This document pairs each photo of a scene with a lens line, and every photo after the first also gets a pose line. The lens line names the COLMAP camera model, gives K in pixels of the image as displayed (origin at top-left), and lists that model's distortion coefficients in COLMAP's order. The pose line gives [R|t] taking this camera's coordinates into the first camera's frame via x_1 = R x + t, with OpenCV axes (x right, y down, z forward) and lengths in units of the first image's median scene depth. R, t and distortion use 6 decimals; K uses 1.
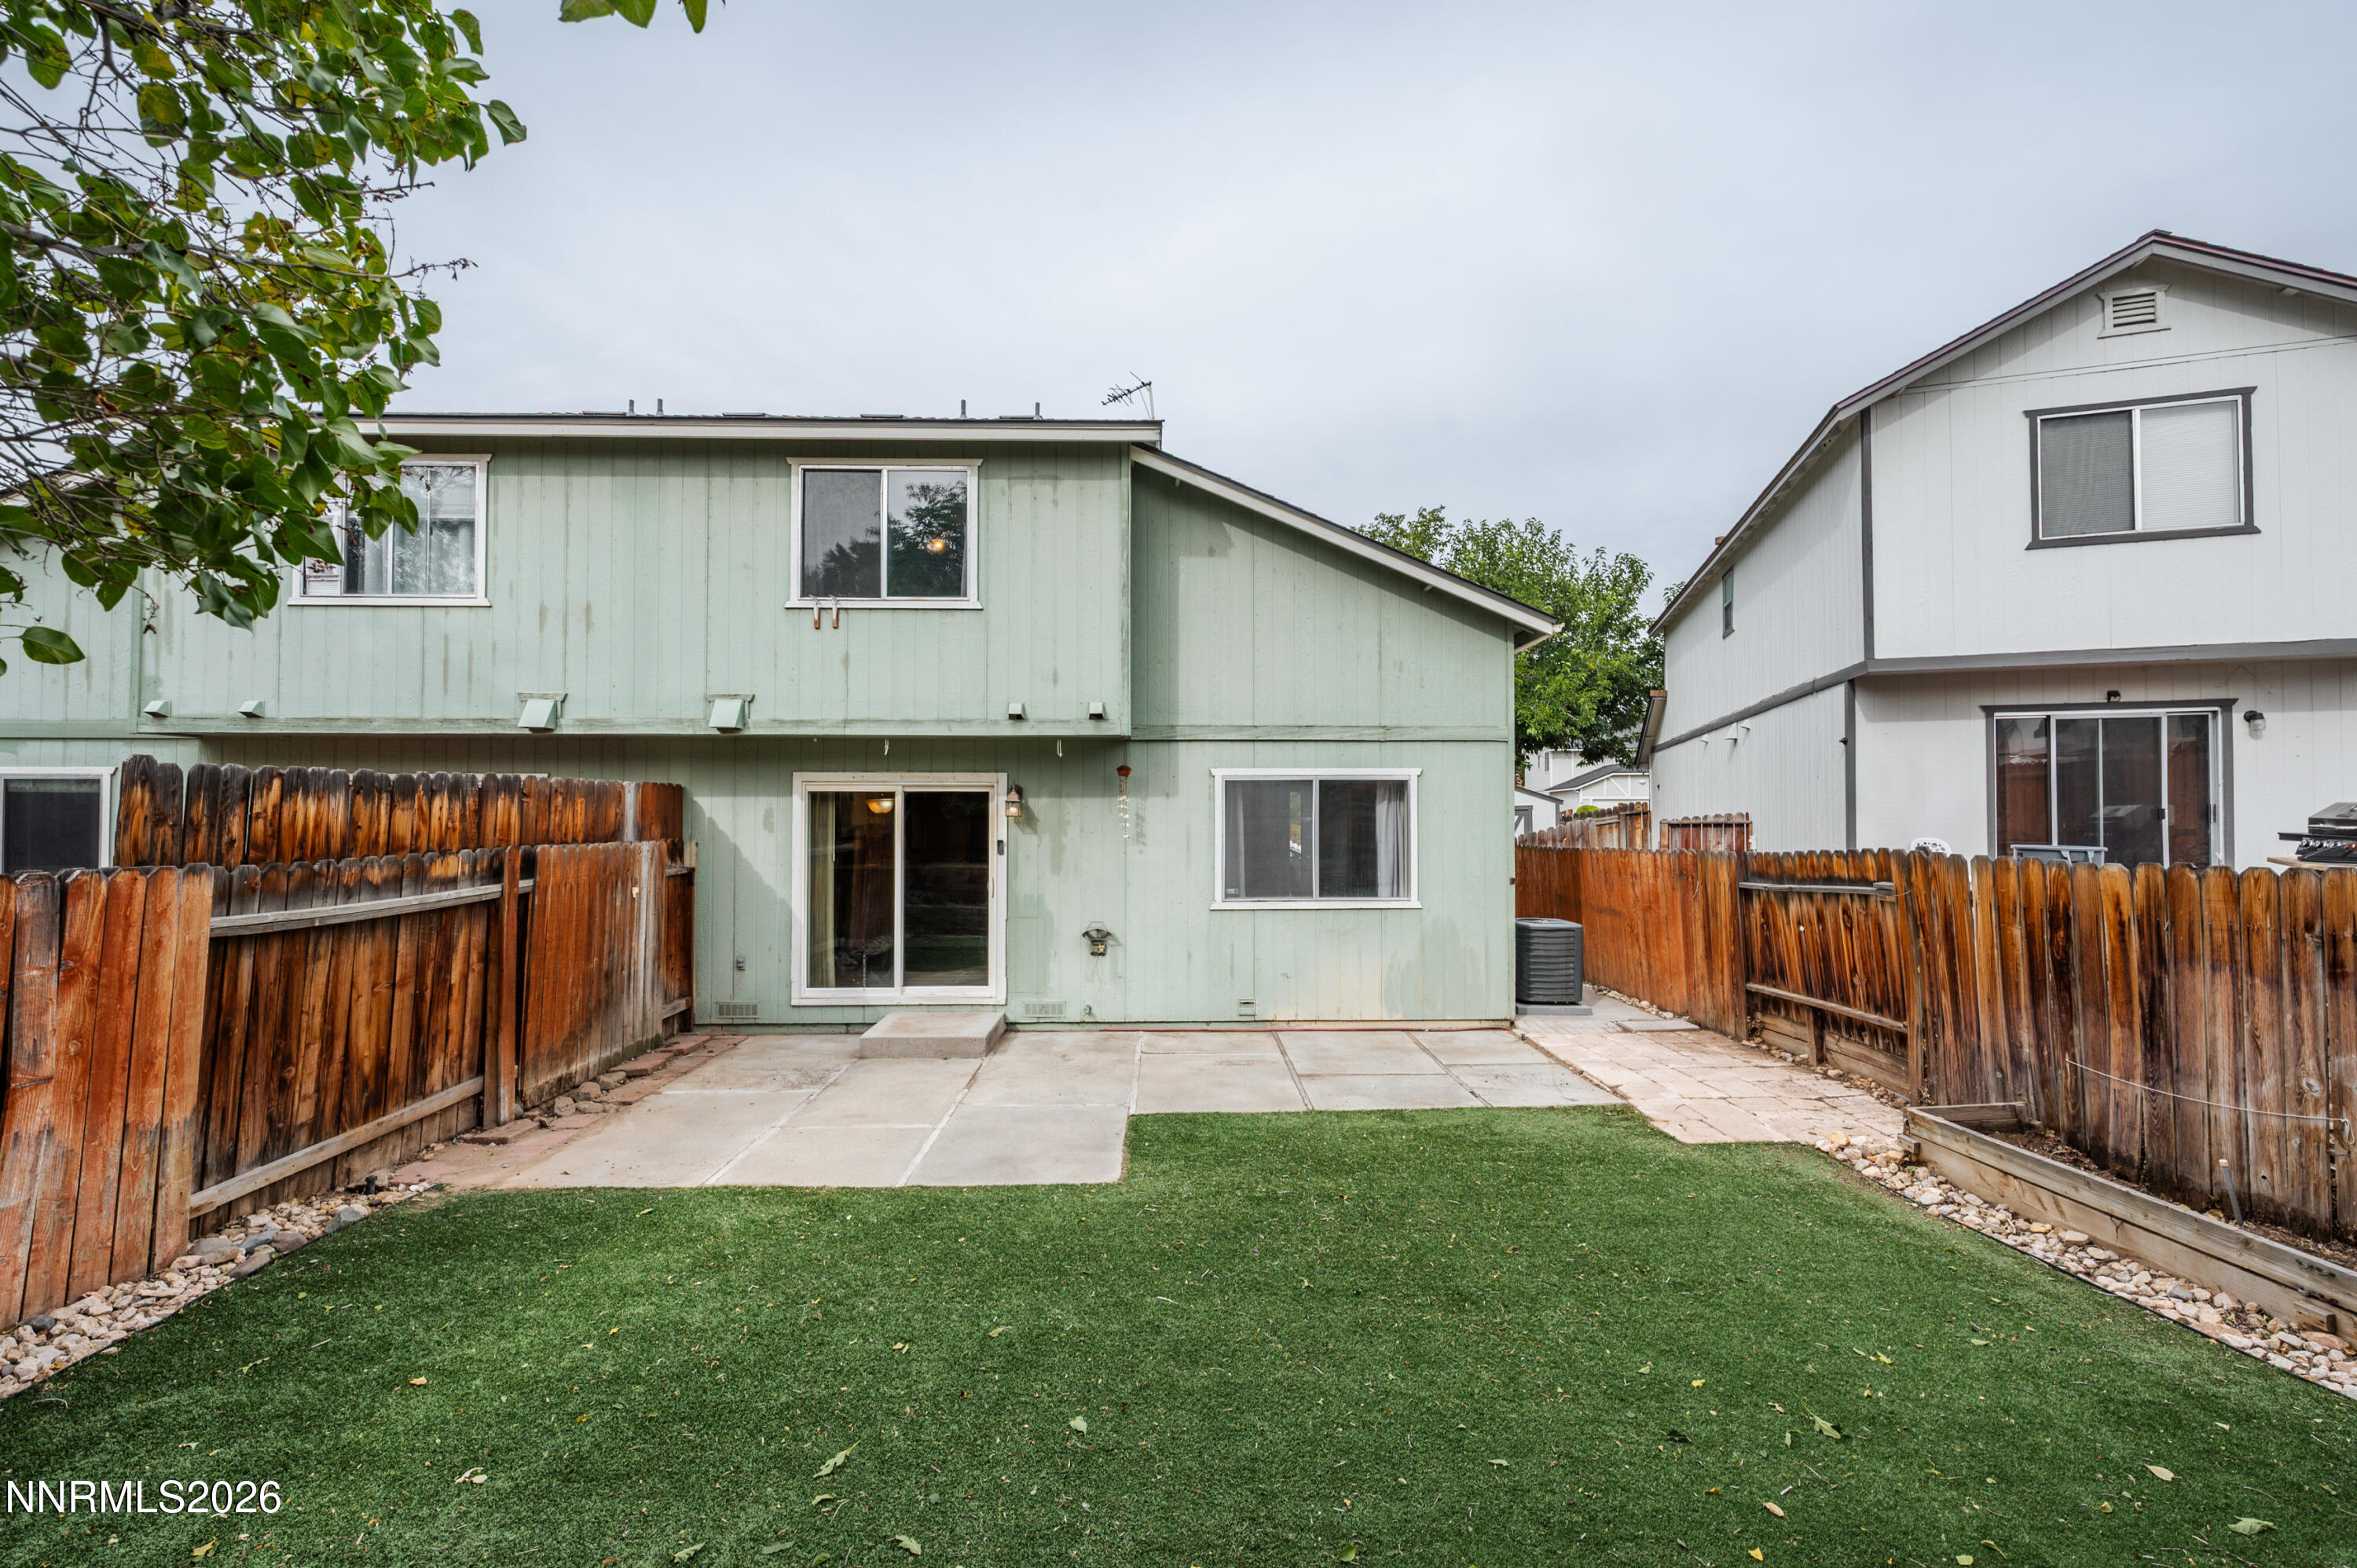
lens RADIAL K [[959.9, 0, 1174.1], [0, 959.9, 781.5], [0, 0, 1]] dist [0.001777, 0.000328]
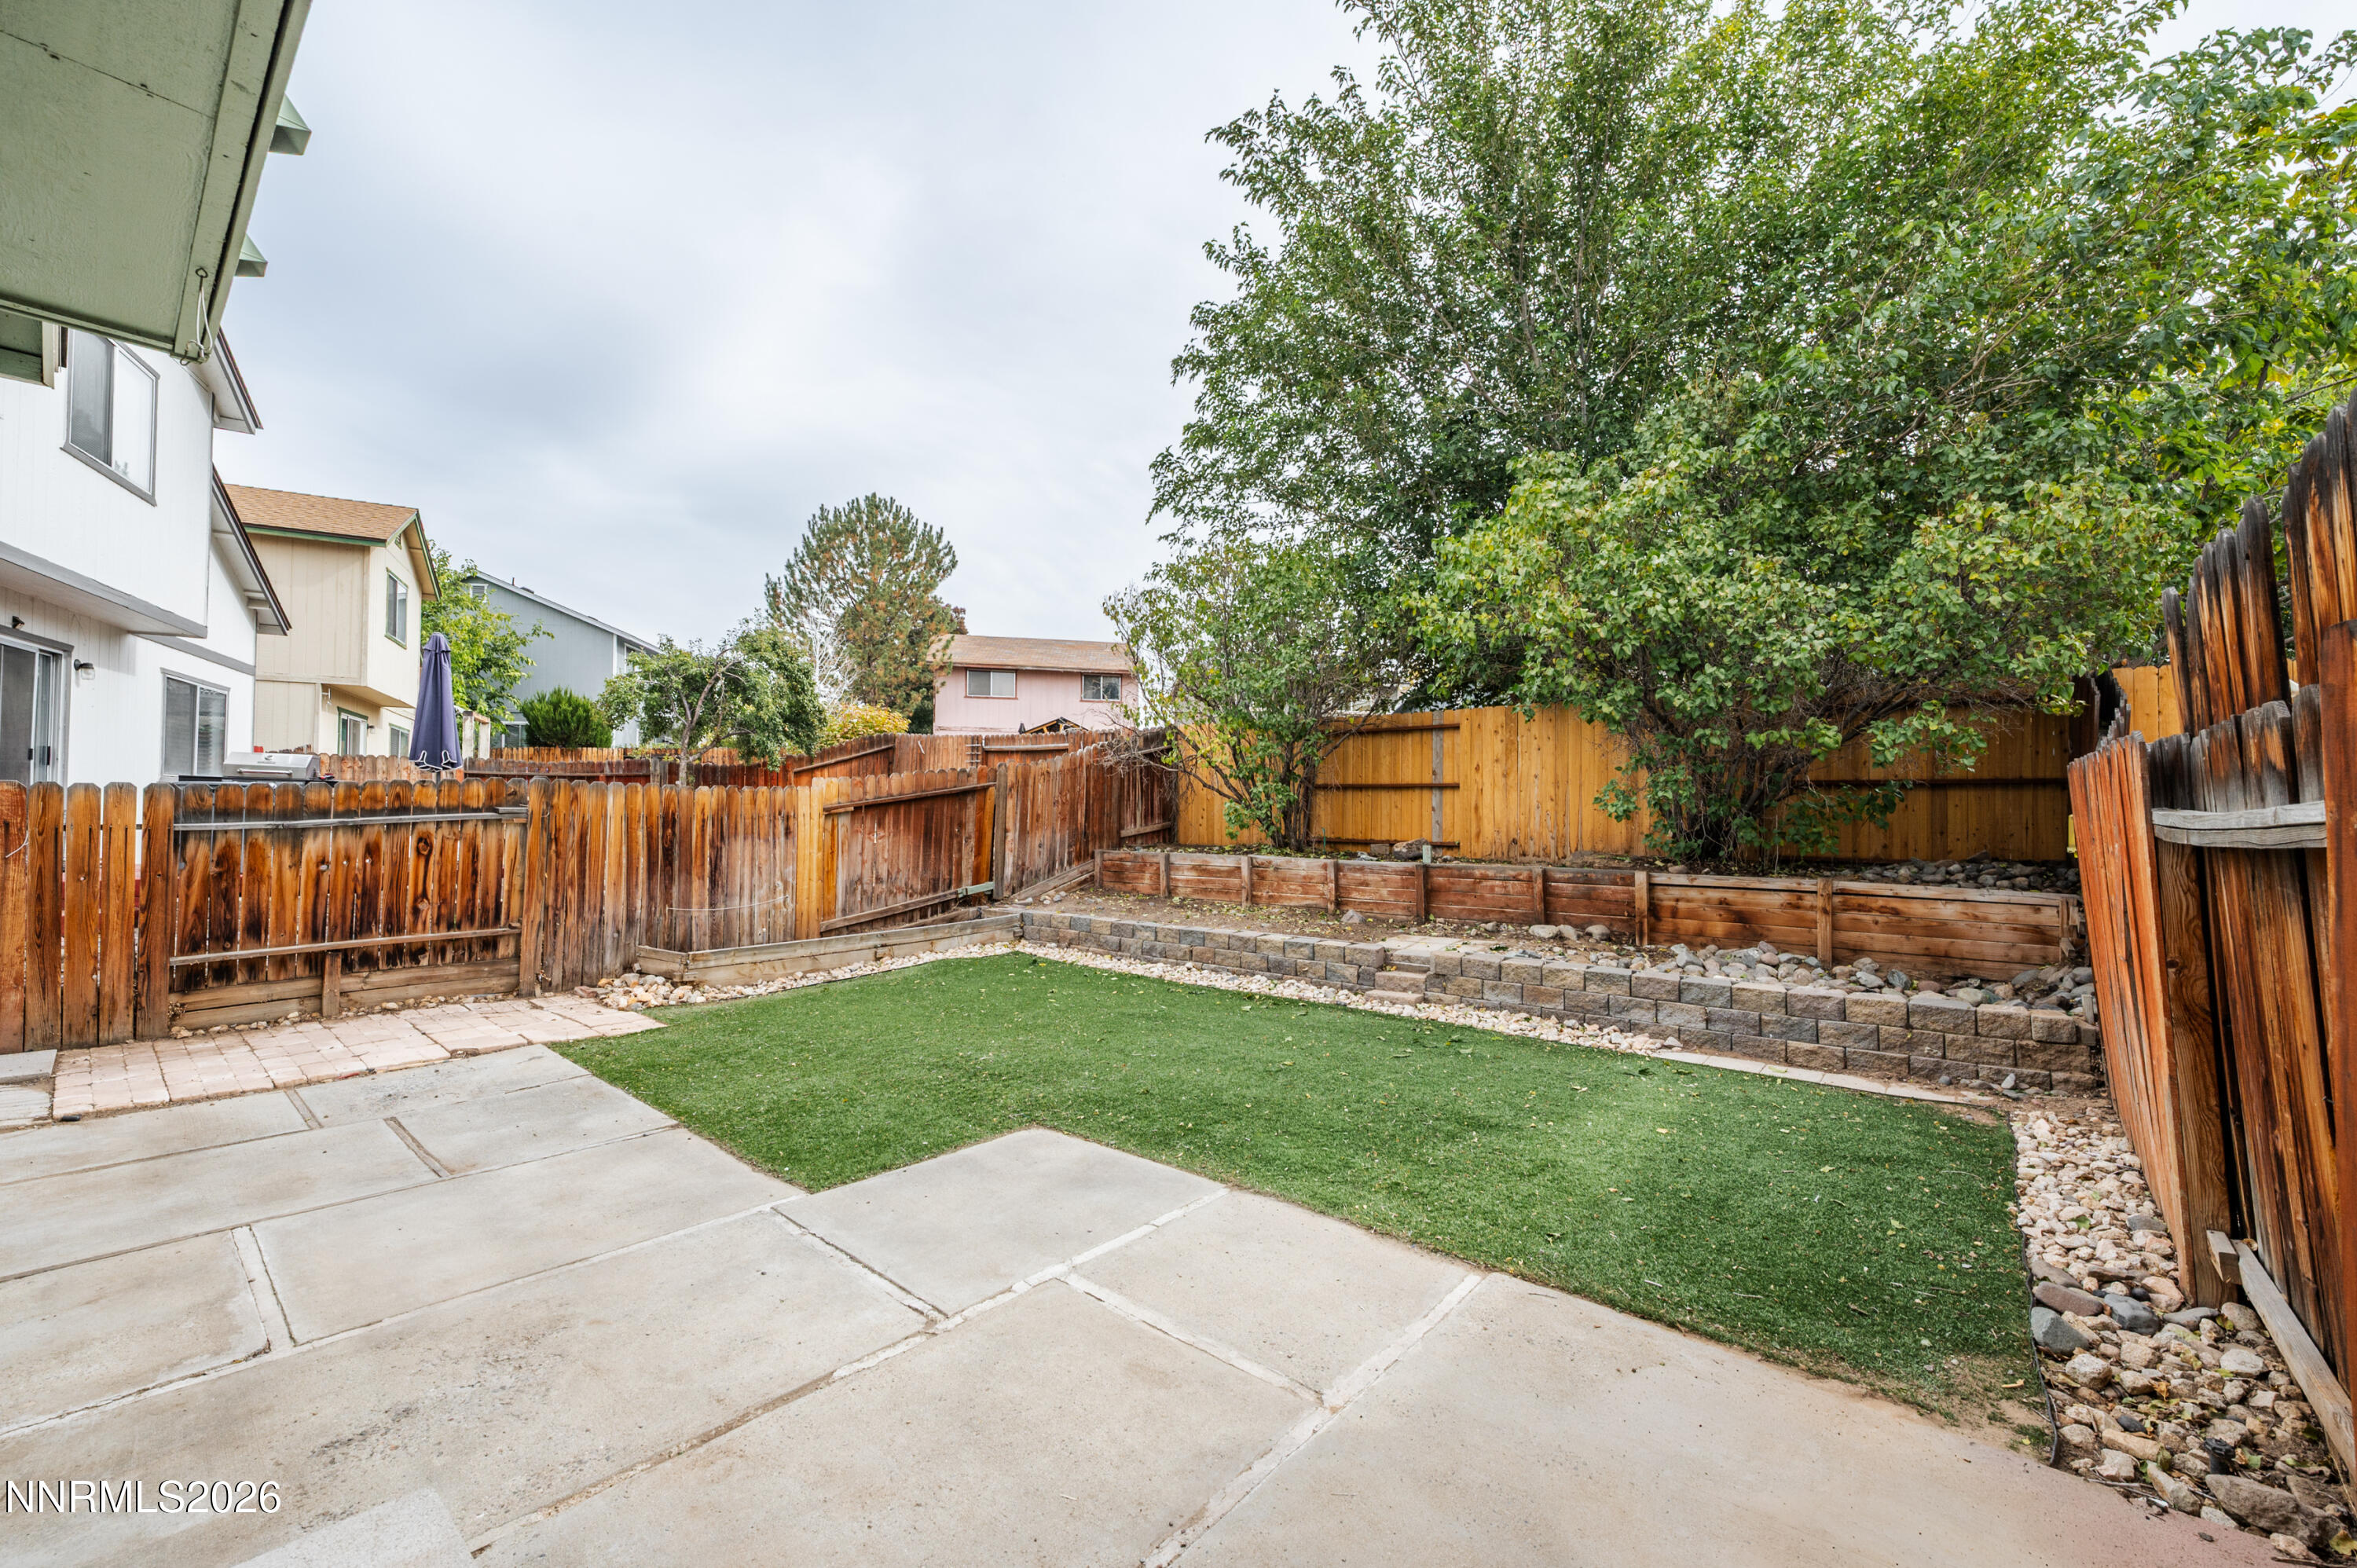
lens RADIAL K [[927.9, 0, 1176.0], [0, 927.9, 804.3], [0, 0, 1]] dist [0.000441, 0.000304]
pose [[-0.747311, 0.003670, 0.664464, -0.682721], [-0.027894, 0.998930, -0.036889, 0.136667], [-0.663889, -0.046102, -0.746409, 1.473483]]
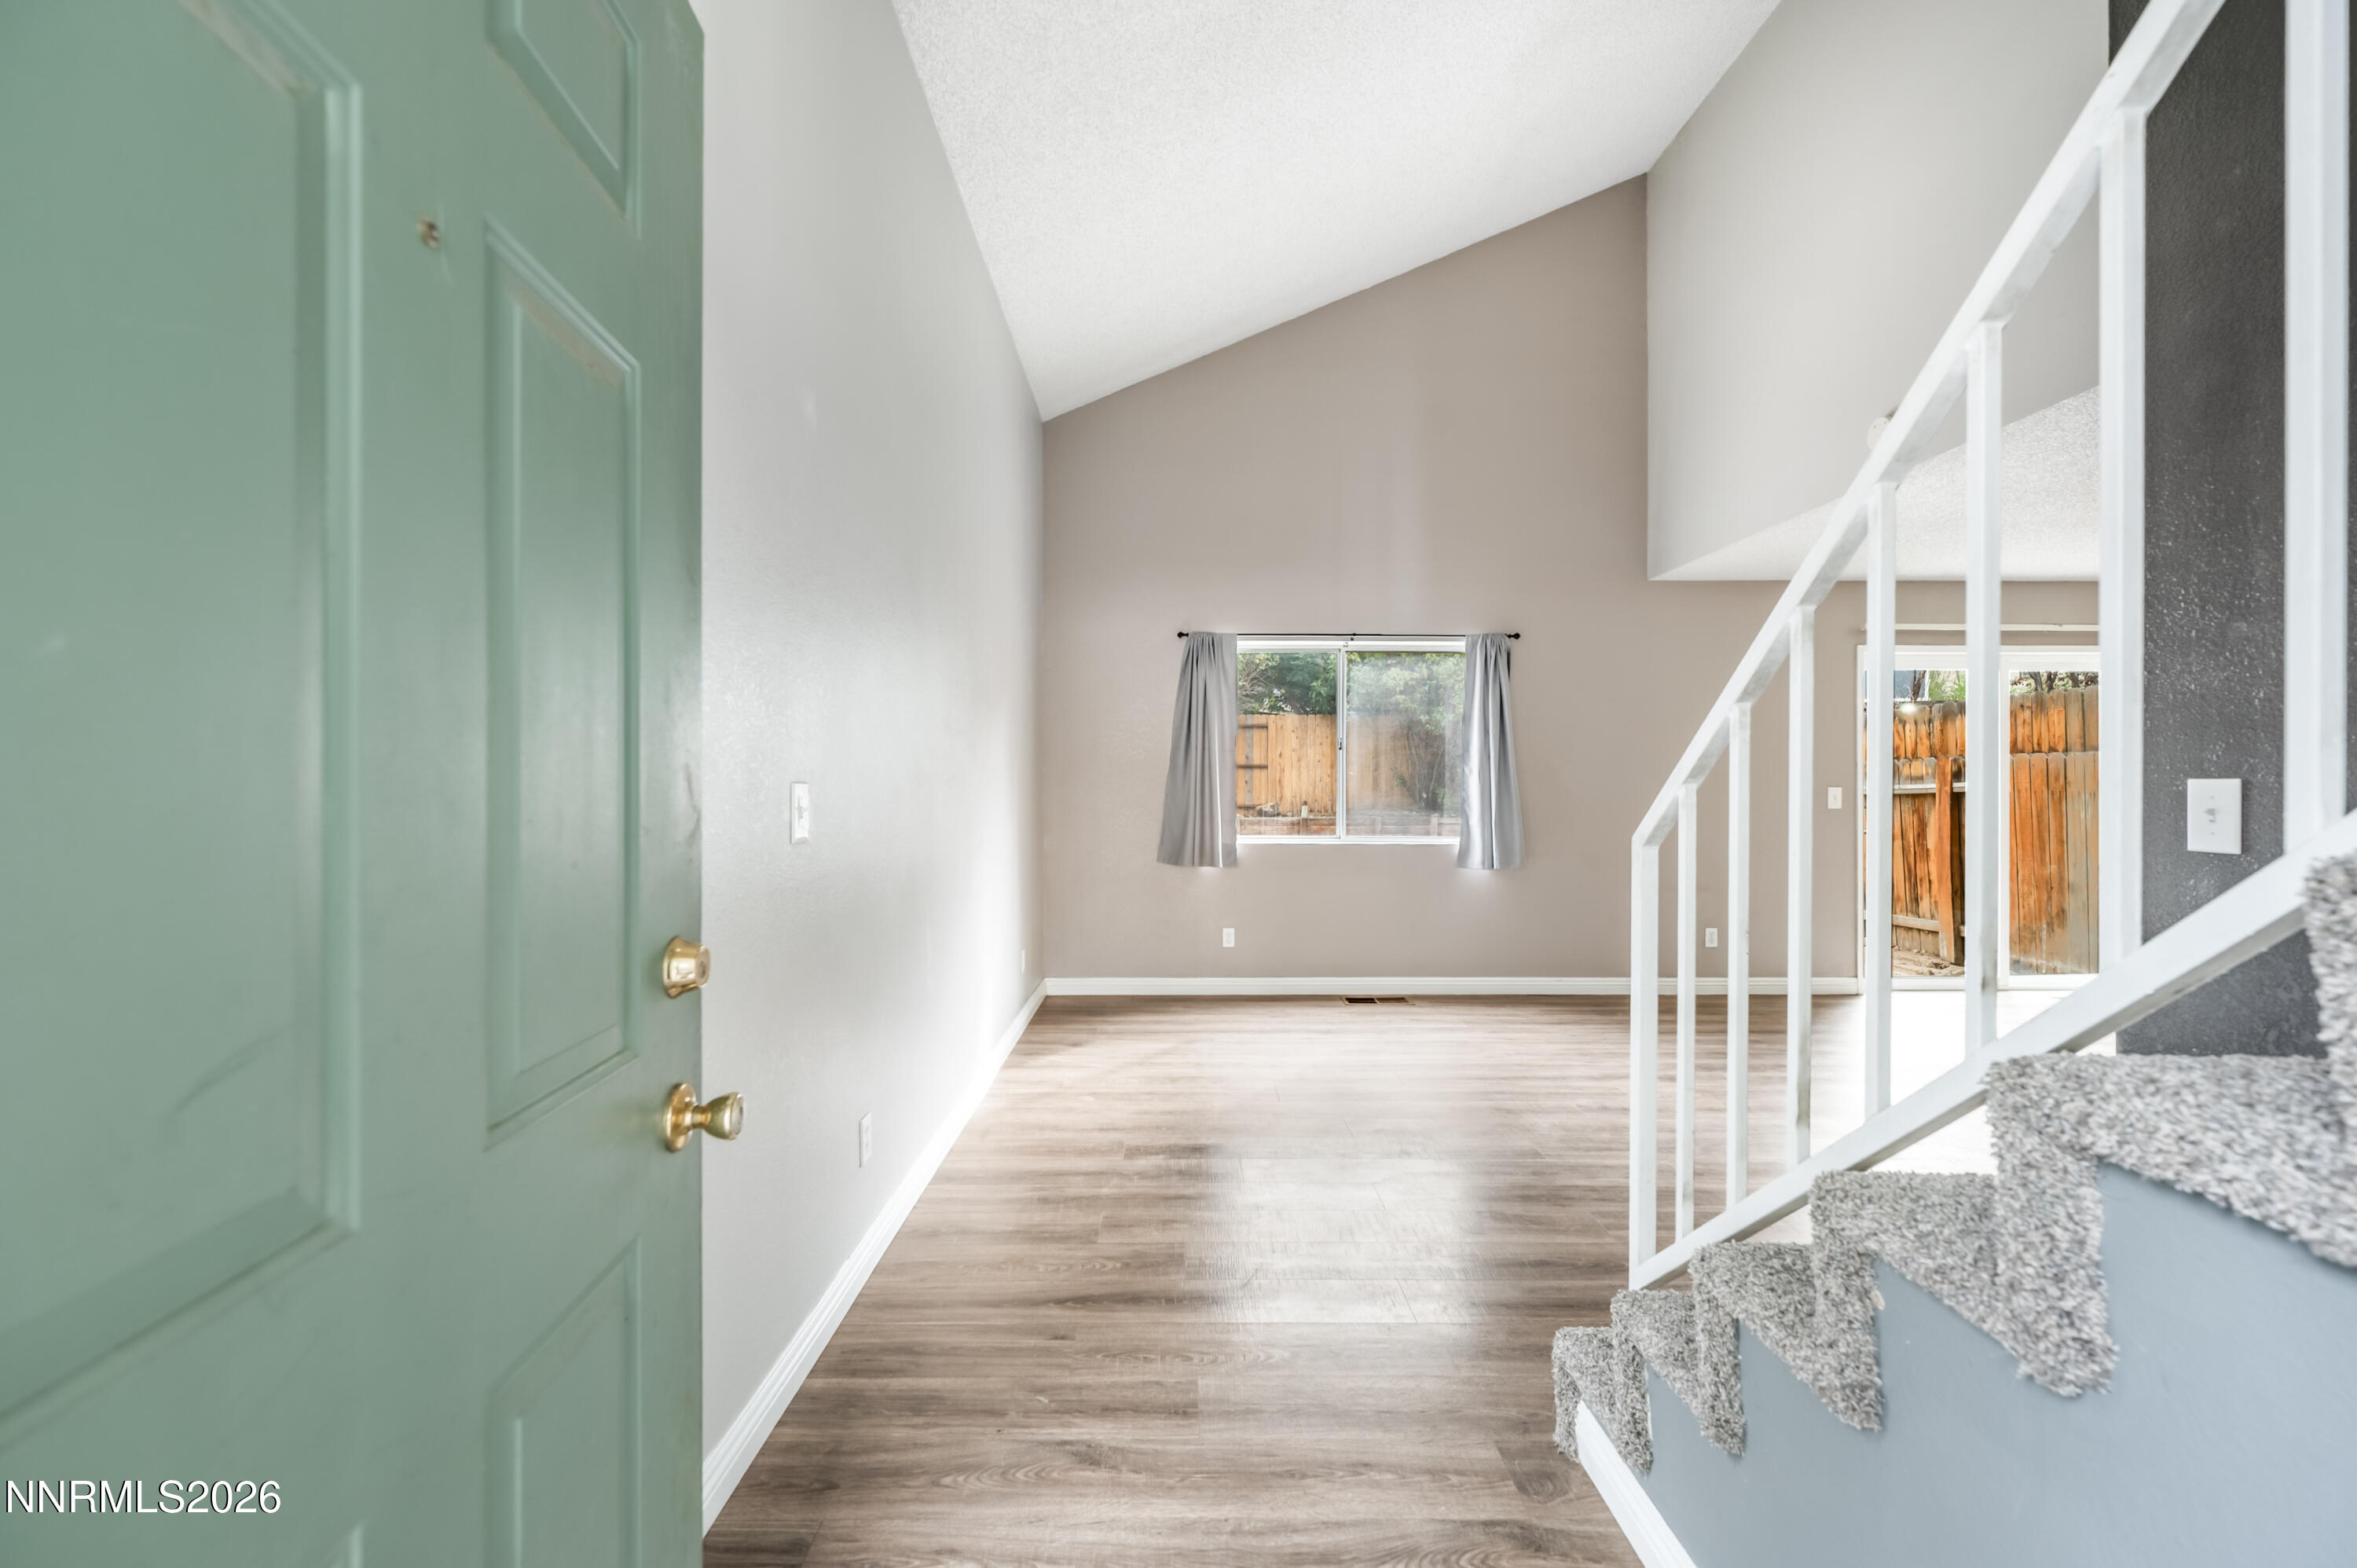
lens RADIAL K [[941.8, 0, 1171.5], [0, 941.8, 788.5], [0, 0, 1]] dist [0.000186, 0.000239]
pose [[-0.999707, -0.001609, 0.024157, 0.388958], [-0.002377, 0.999491, -0.031801, 0.174163], [-0.024093, -0.031849, -0.999202, 2.567632]]
